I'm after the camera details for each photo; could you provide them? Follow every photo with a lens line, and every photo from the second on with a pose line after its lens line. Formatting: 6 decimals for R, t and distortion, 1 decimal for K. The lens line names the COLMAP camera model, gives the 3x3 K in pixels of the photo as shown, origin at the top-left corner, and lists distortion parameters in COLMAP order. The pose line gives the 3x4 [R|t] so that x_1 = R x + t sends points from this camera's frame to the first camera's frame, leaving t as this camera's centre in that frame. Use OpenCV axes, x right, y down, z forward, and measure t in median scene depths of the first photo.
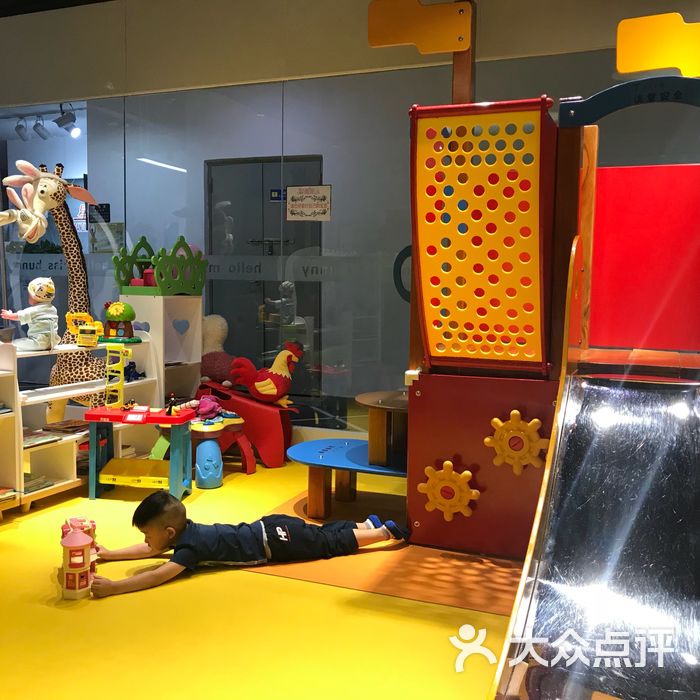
lens RADIAL K [[768.8, 0, 347.2], [0, 768.8, 351.7], [0, 0, 1]] dist [-0.004941, 0.000000]
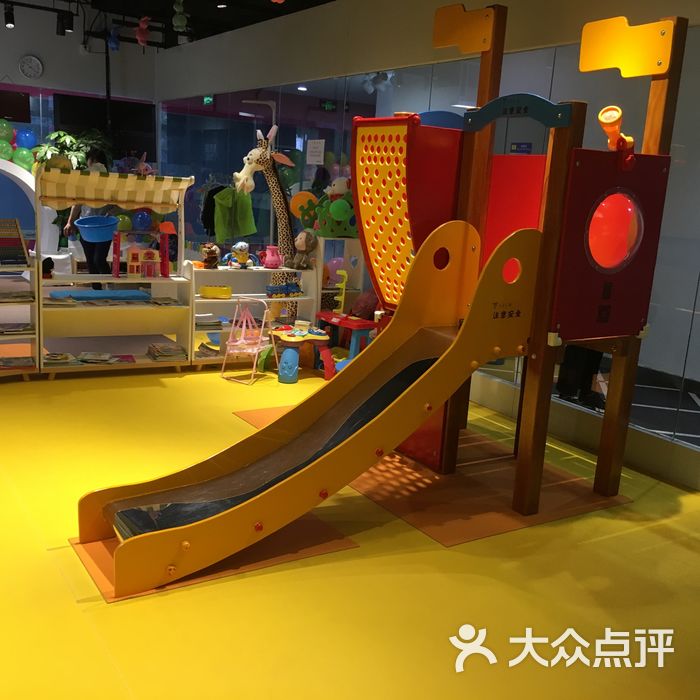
lens RADIAL K [[829.4, 0, 354.7], [0, 829.4, 367.2], [0, 0, 1]] dist [0.037496, 0.000000]
pose [[0.818582, 0.164972, -0.550188, 0.958242], [-0.107495, 0.984943, 0.135399, -0.077906], [0.564241, -0.051692, 0.823990, -0.250448]]
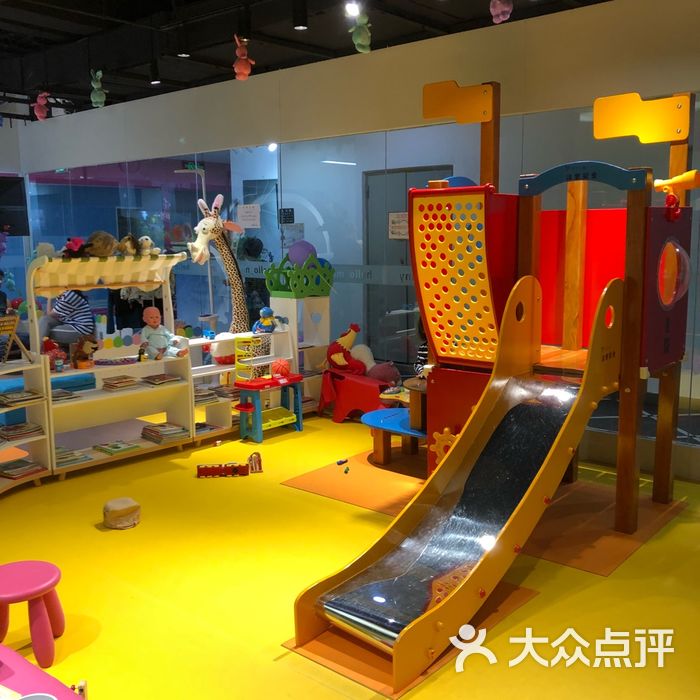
lens RADIAL K [[799.6, 0, 350.9], [0, 799.6, 349.9], [0, 0, 1]] dist [0.015012, 0.000000]
pose [[0.951705, 0.023747, -0.306094, 0.443119], [-0.006371, 0.998317, 0.057642, -0.097275], [0.306948, -0.052908, 0.950255, -0.494809]]
